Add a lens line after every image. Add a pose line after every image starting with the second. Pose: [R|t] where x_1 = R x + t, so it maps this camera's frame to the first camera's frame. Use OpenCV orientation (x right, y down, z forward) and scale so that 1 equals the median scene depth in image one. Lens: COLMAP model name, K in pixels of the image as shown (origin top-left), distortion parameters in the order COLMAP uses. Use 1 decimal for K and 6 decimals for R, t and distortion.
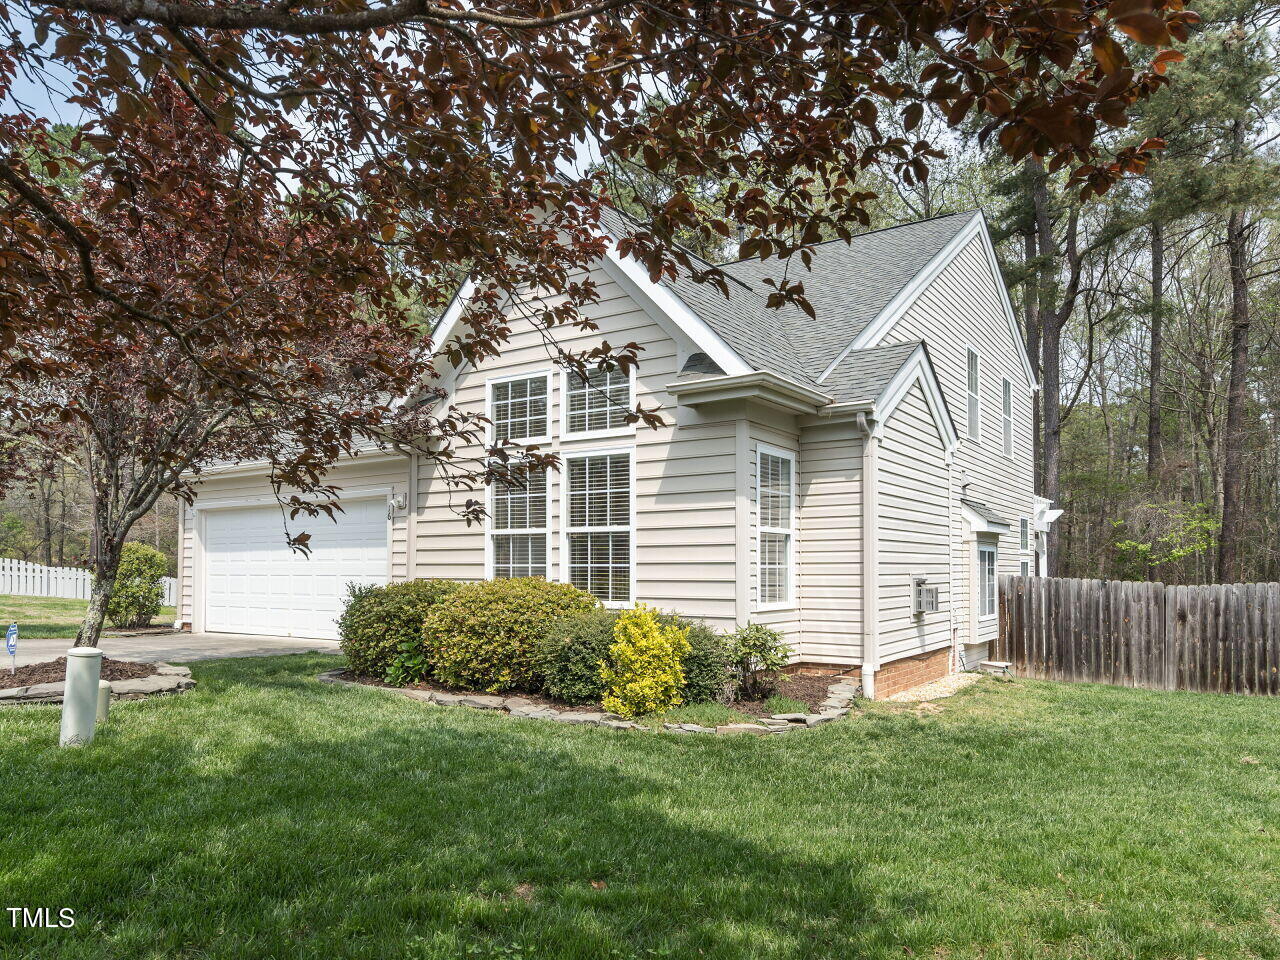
lens RADIAL K [[880.0, 0, 640.0], [0, 880.0, 480.0], [0, 0, 1]] dist [-0.003966, 0.000481]
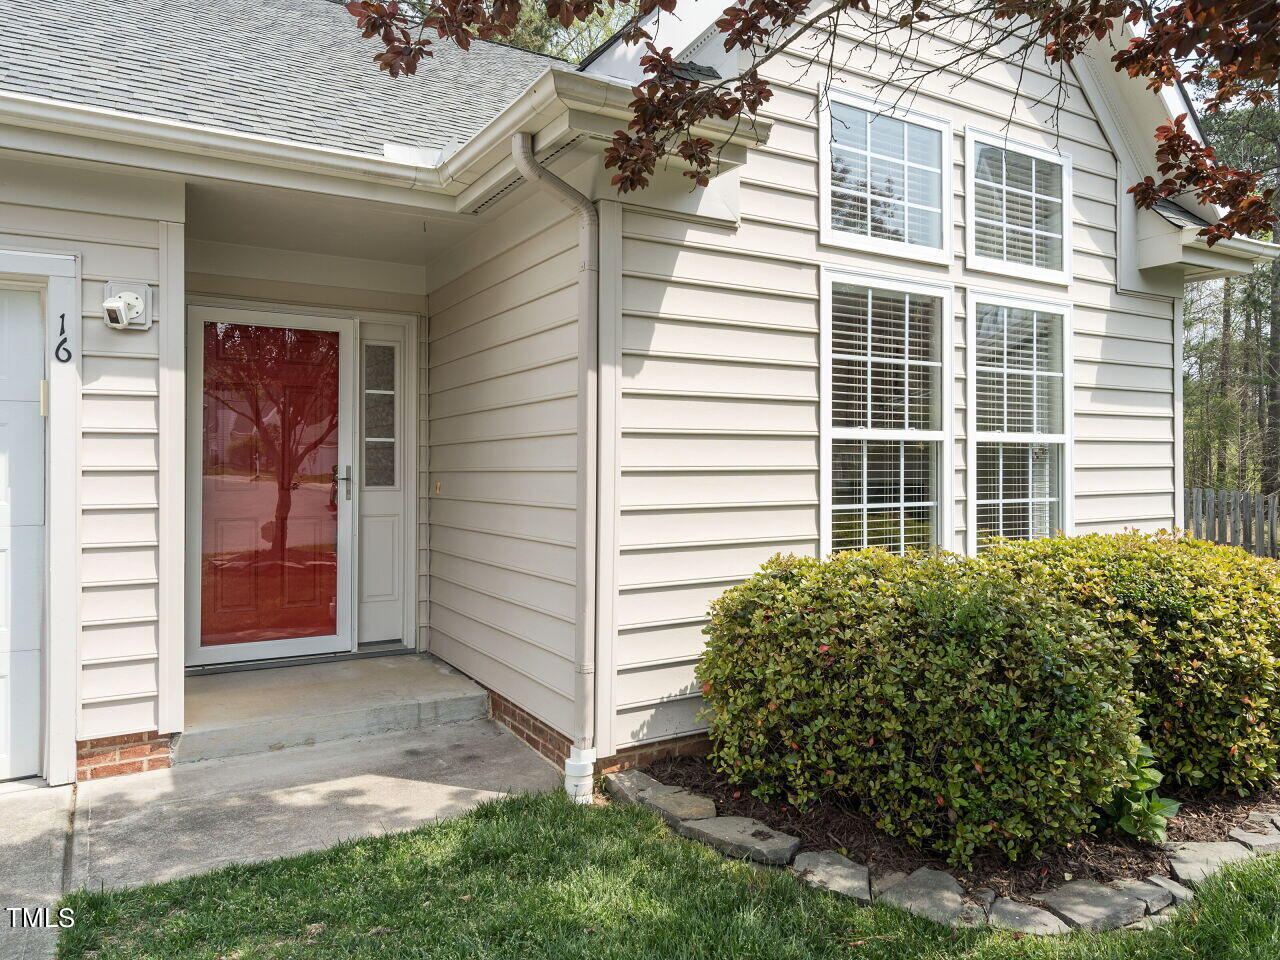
lens RADIAL K [[880.0, 0, 640.0], [0, 880.0, 480.0], [0, 0, 1]] dist [-0.003966, 0.000481]
pose [[0.424934, -0.016423, 0.905076, -0.670884], [-0.087989, 0.994352, 0.059354, 0.070837], [-0.900938, -0.104859, 0.421088, 0.976448]]
